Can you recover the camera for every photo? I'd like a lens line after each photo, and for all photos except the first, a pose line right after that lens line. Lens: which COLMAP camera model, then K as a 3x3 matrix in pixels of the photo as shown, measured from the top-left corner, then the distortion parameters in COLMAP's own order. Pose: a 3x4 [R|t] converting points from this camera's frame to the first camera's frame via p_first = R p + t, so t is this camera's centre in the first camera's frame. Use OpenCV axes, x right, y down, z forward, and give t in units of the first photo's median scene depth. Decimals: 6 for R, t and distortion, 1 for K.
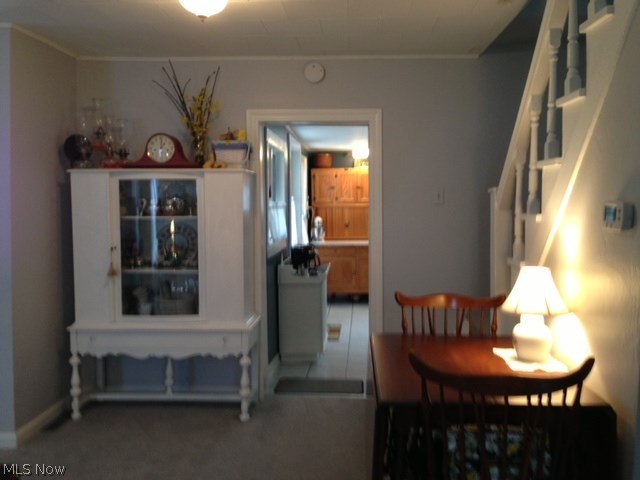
lens RADIAL K [[590.9, 0, 322.5], [0, 590.9, 236.3], [0, 0, 1]] dist [0.141161, -0.272888]
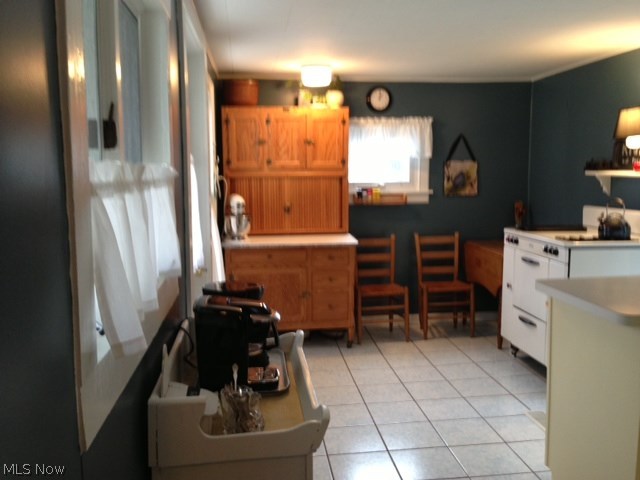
lens RADIAL K [[590.9, 0, 322.5], [0, 590.9, 236.3], [0, 0, 1]] dist [0.141161, -0.272888]
pose [[0.984404, -0.017783, 0.175022, -0.025978], [0.008104, 0.998406, 0.055864, -0.024590], [-0.175737, -0.053574, 0.982978, 0.437019]]
